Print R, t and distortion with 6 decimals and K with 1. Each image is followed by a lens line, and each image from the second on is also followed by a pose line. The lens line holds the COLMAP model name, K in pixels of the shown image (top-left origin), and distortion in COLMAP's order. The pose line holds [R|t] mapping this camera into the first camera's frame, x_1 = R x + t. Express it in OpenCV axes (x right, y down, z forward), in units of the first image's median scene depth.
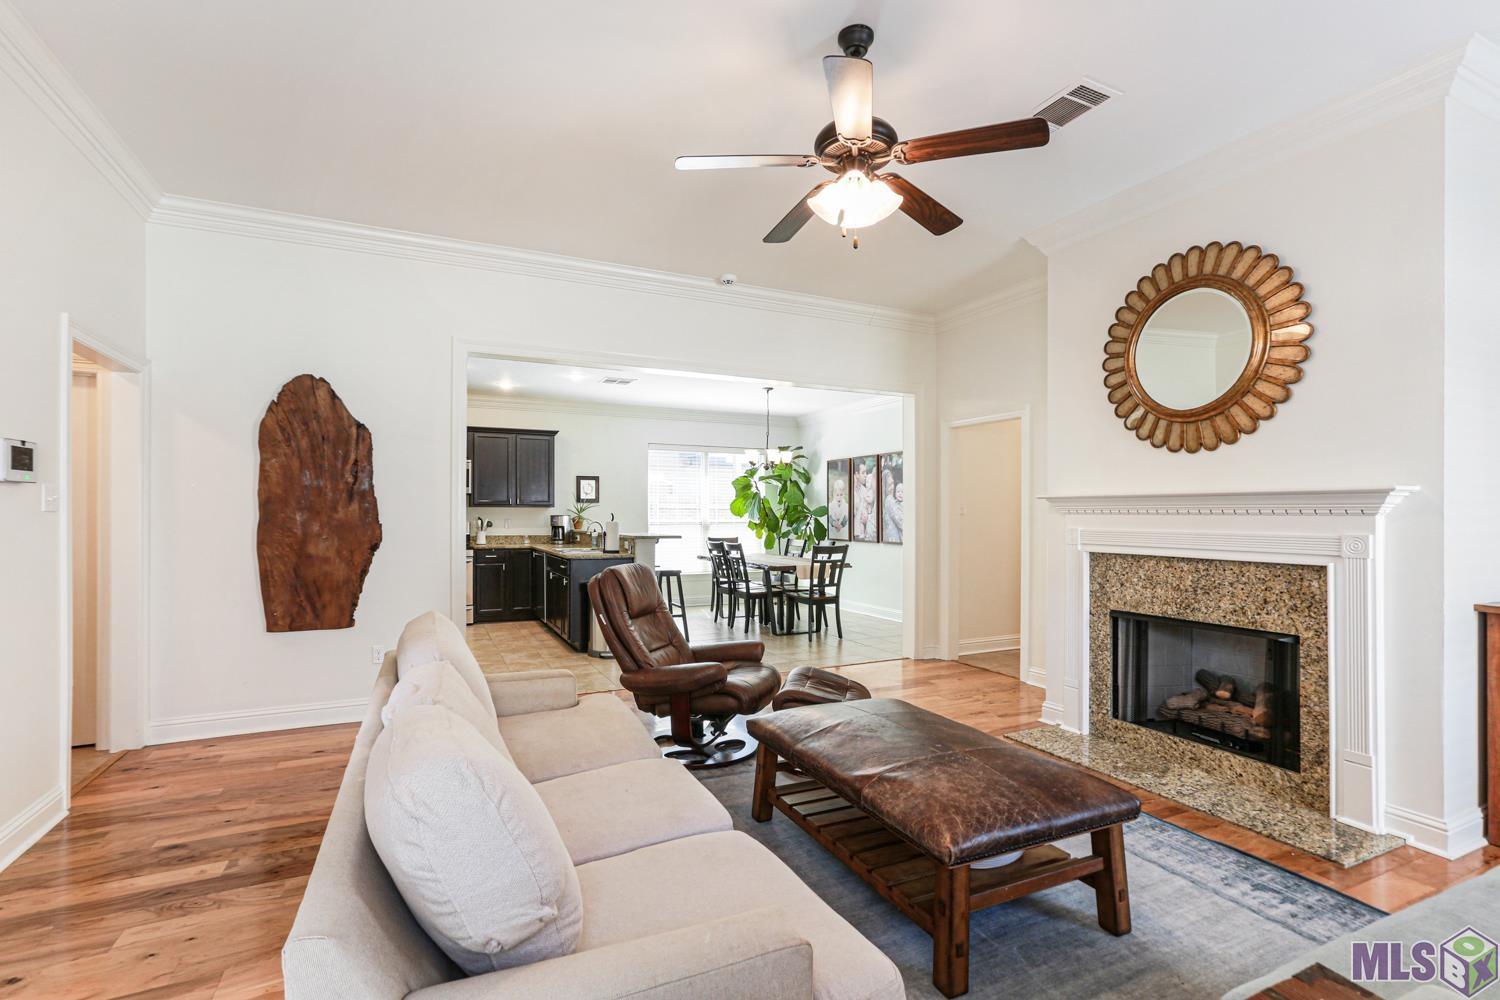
lens RADIAL K [[704.8, 0, 747.4], [0, 704.8, 510.0], [0, 0, 1]] dist [-0.002481, 0.000379]
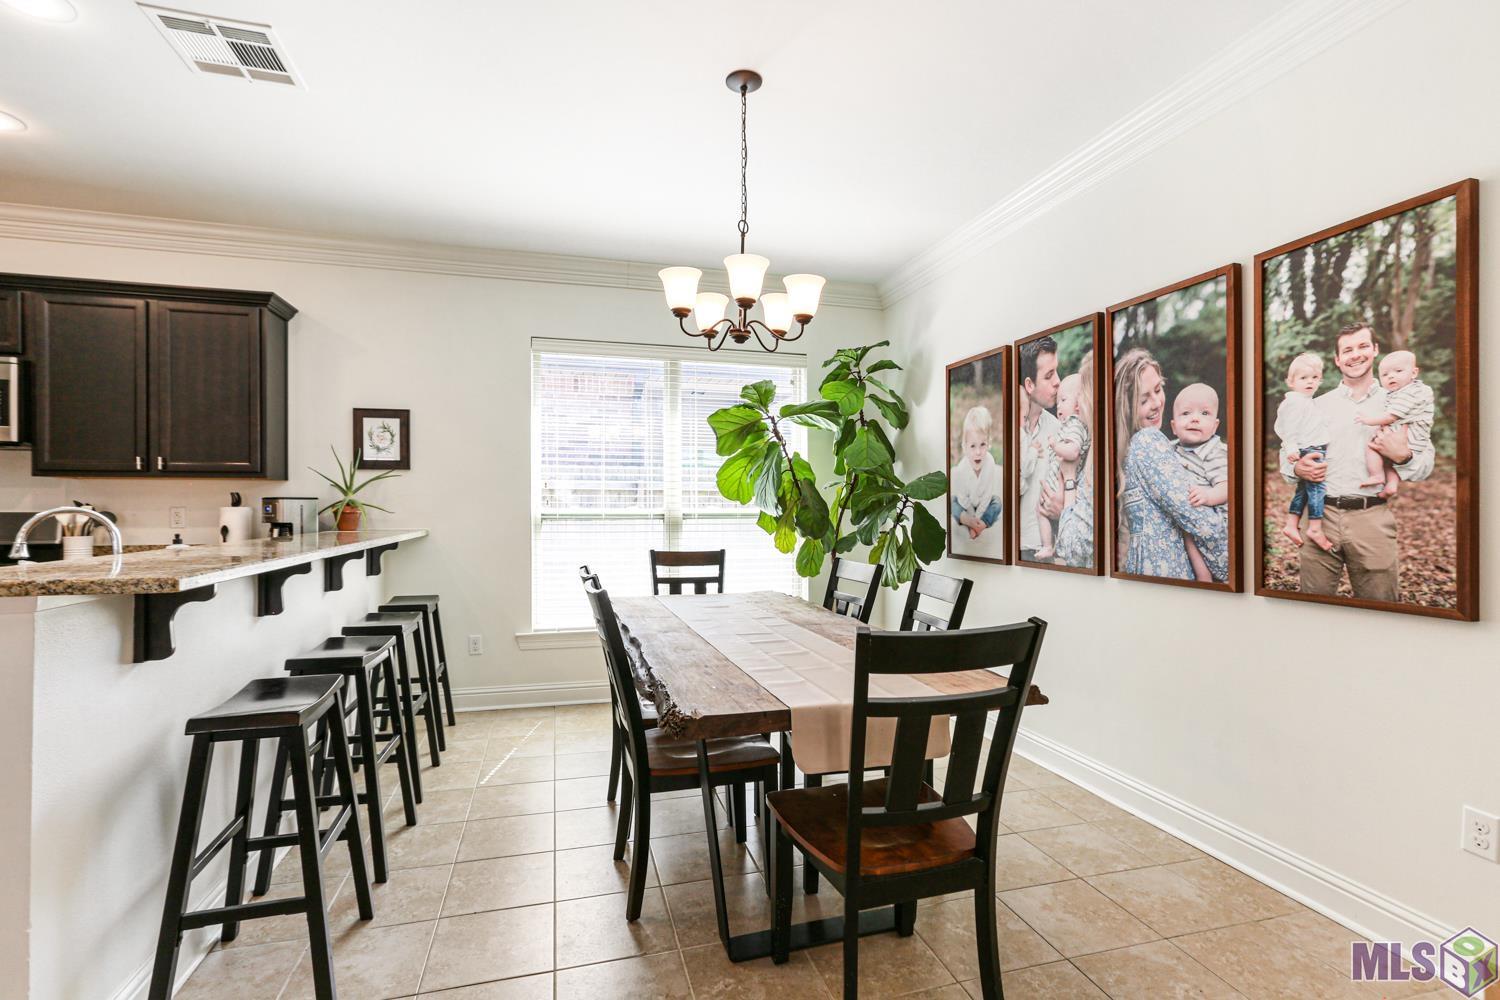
lens RADIAL K [[704.8, 0, 748.2], [0, 704.8, 505.0], [0, 0, 1]] dist [-0.002481, 0.000379]
pose [[0.985495, -0.002704, -0.169683, 0.071510], [0.003158, 0.999992, 0.002401, 0.011245], [0.169675, -0.002902, 0.985496, 0.599834]]
